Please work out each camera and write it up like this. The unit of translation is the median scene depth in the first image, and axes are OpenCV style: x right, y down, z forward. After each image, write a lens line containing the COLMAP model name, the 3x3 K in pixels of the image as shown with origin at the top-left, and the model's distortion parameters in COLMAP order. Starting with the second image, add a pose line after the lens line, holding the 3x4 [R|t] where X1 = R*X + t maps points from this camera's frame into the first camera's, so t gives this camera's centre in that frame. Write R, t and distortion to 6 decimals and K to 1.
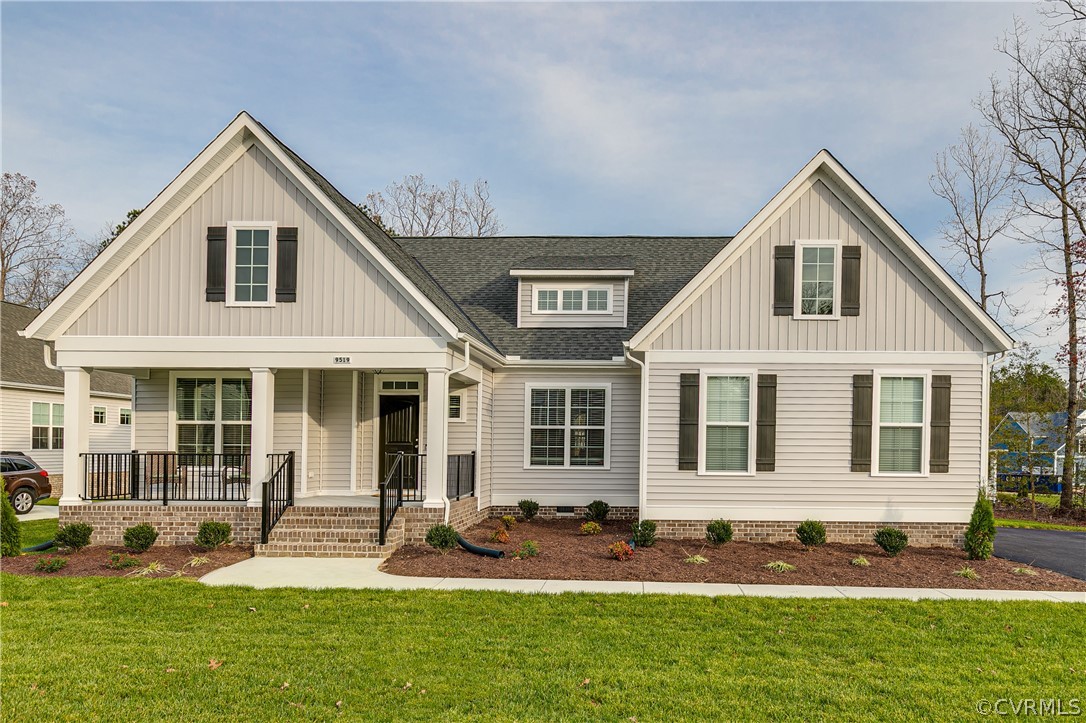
lens RADIAL K [[713.1, 0, 543.7], [0, 713.1, 387.1], [0, 0, 1]] dist [0.002362, 0.000202]
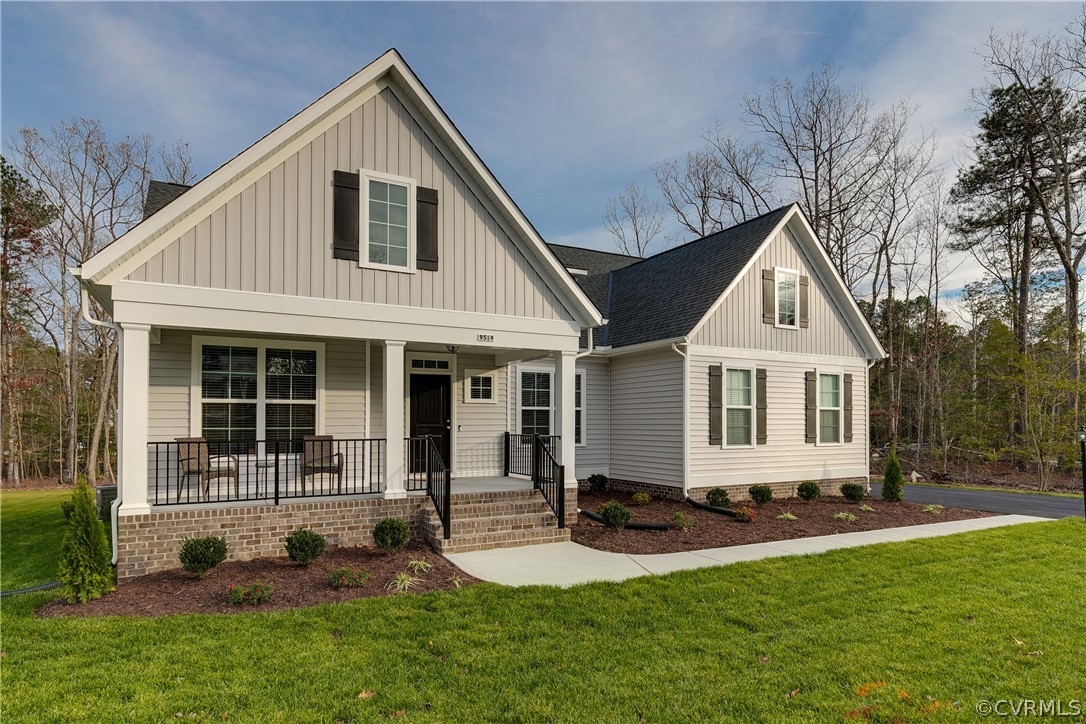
lens RADIAL K [[643.9, 0, 543.0], [0, 643.9, 362.0], [0, 0, 1]] dist [0.003854, 0.000213]
pose [[0.853877, 0.041920, 0.518783, -0.626973], [-0.035985, 0.999121, -0.021505, 0.009341], [-0.519229, -0.000306, 0.854635, 0.214590]]
